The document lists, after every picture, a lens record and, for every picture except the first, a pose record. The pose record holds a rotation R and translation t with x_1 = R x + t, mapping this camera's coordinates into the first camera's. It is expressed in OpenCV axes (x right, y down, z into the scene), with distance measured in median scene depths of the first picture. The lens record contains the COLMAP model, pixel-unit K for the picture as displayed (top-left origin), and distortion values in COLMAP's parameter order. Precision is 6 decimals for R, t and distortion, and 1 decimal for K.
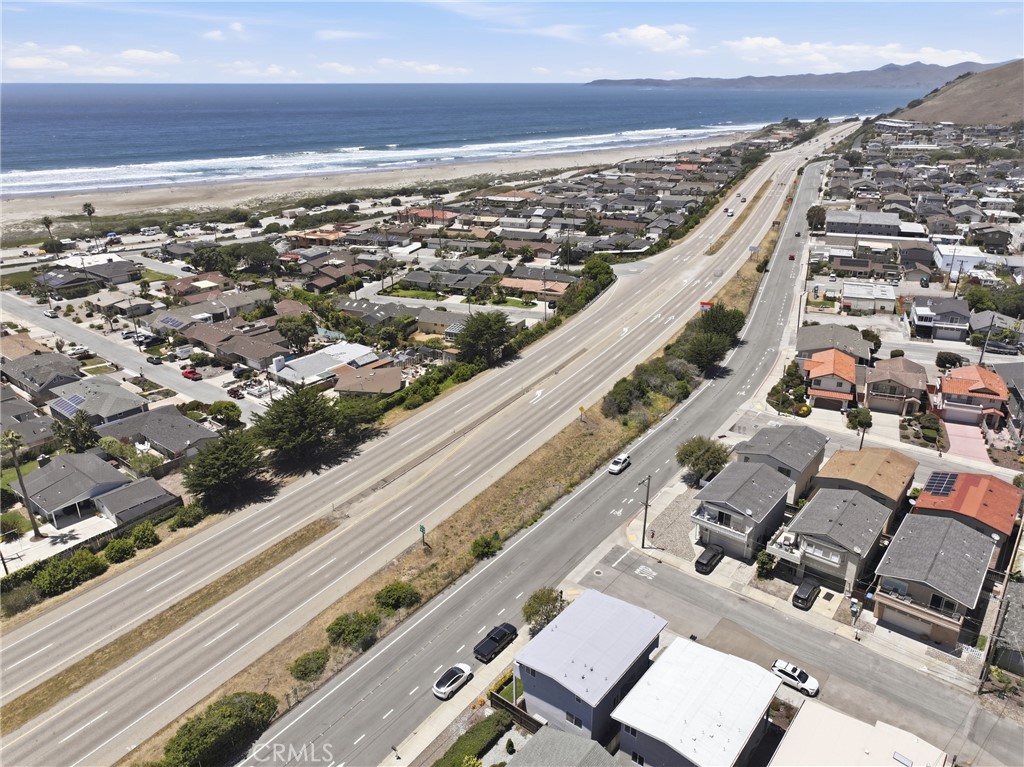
lens RADIAL K [[717.8, 0, 517.0], [0, 717.8, 380.7], [0, 0, 1]] dist [0.000850, 0.013250]
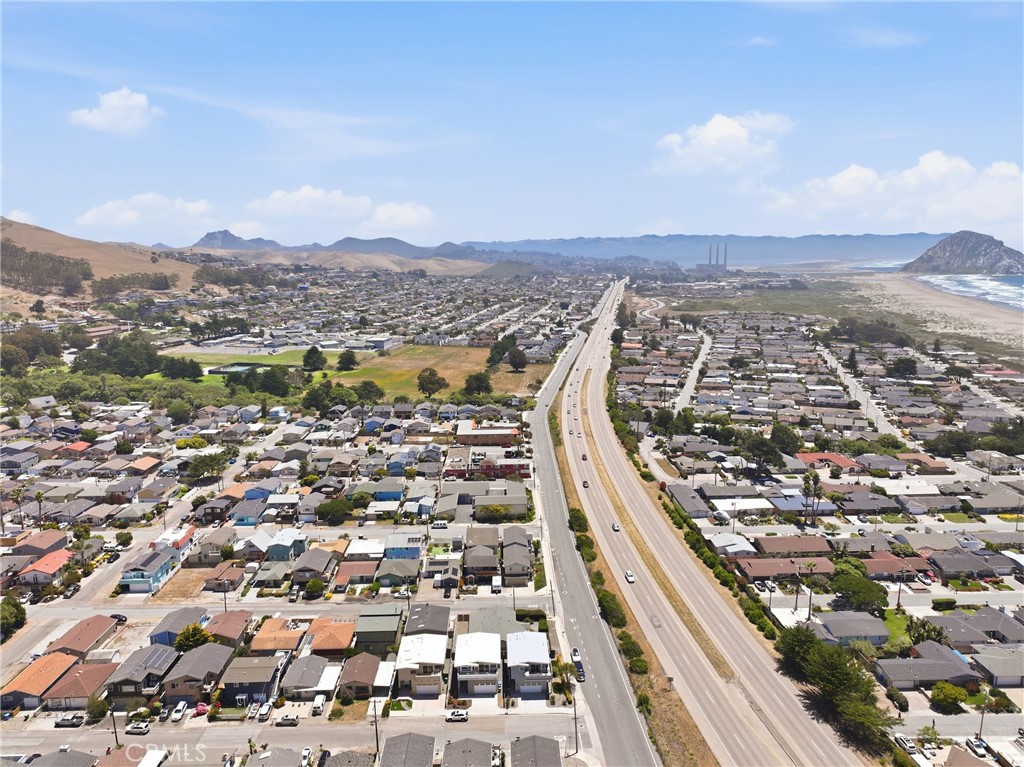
lens RADIAL K [[717.8, 0, 517.0], [0, 717.8, 380.7], [0, 0, 1]] dist [0.000850, 0.013250]
pose [[-0.761843, 0.126695, -0.635250, 0.788337], [-0.229196, 0.864523, 0.447291, -0.749995], [0.605858, 0.486362, -0.629593, 1.060685]]
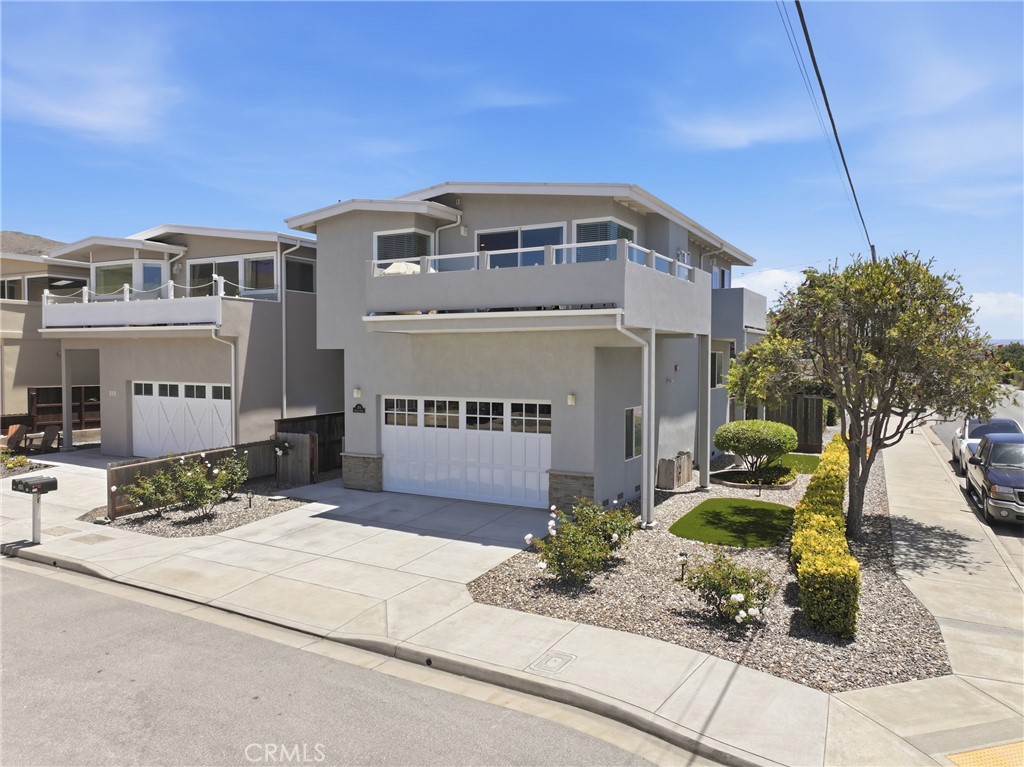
lens RADIAL K [[717.8, 0, 517.0], [0, 717.8, 380.7], [0, 0, 1]] dist [0.000850, 0.013250]
pose [[-0.985676, 0.007743, -0.168470, 0.092935], [-0.061417, 0.913869, 0.401338, 0.151478], [0.157067, 0.405936, -0.900303, 0.684167]]
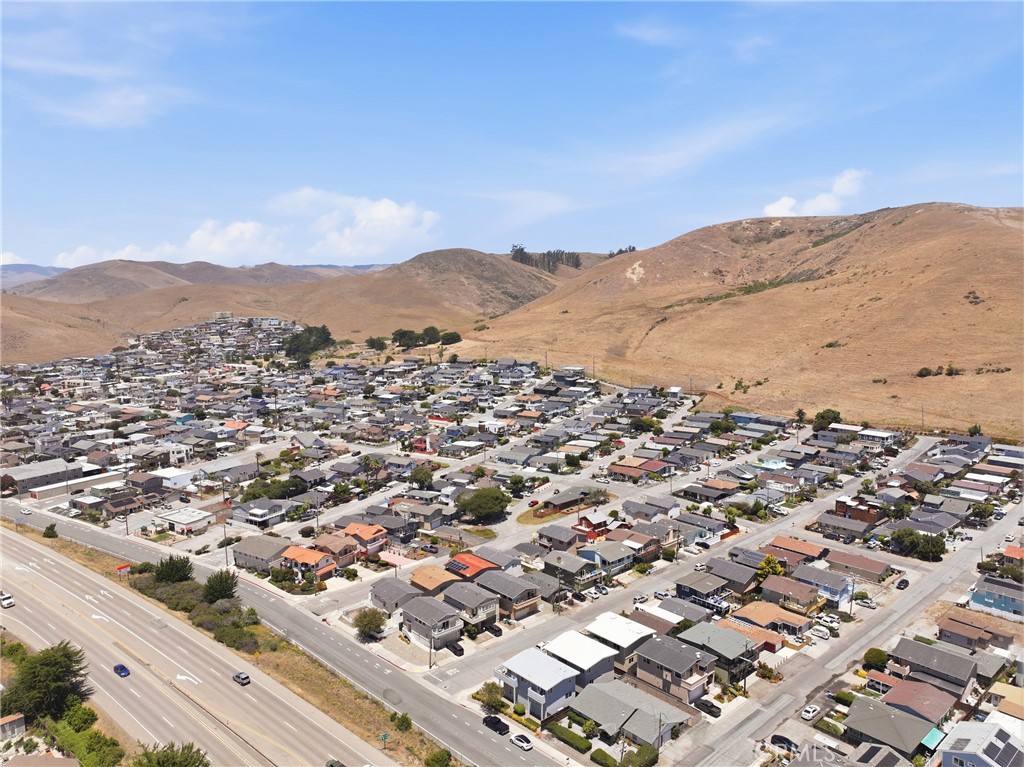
lens RADIAL K [[717.8, 0, 517.0], [0, 717.8, 380.7], [0, 0, 1]] dist [0.000850, 0.013250]
pose [[0.155423, -0.114212, 0.981223, -0.943556], [0.380264, 0.923669, 0.047280, -0.266368], [-0.911725, 0.365775, 0.186990, 0.199141]]
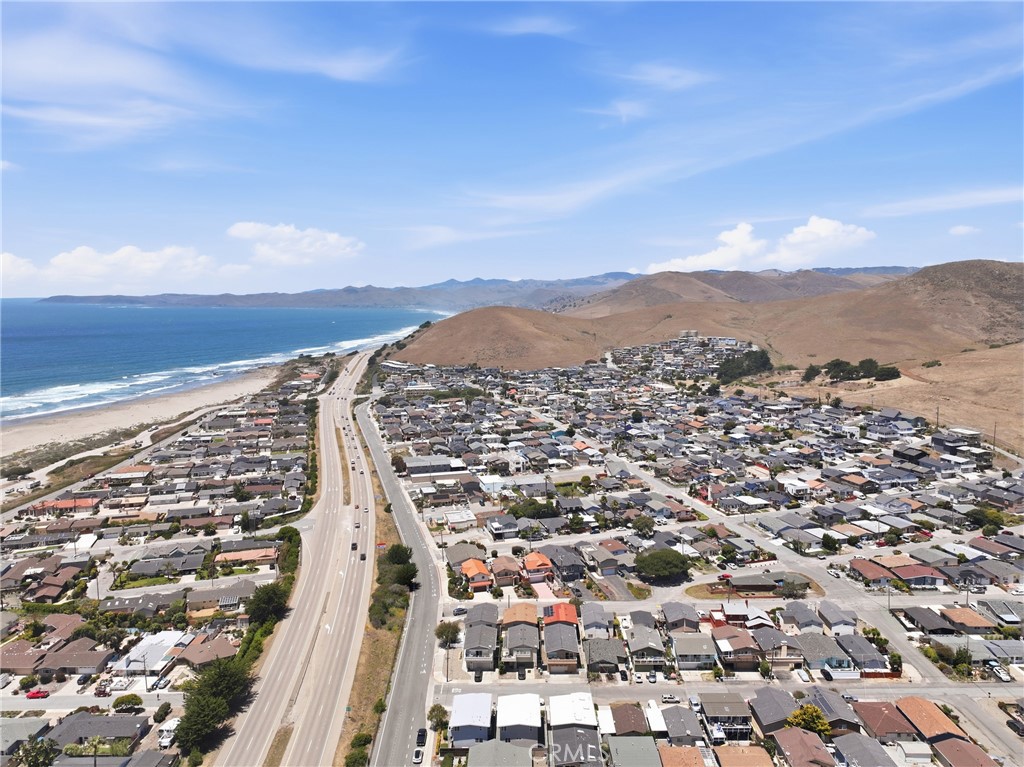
lens RADIAL K [[717.8, 0, 517.0], [0, 717.8, 380.7], [0, 0, 1]] dist [0.000850, 0.013250]
pose [[0.780799, -0.066637, 0.621218, -0.638842], [0.234355, 0.952934, -0.192337, -0.105091], [-0.579163, 0.295762, 0.759667, -0.670761]]
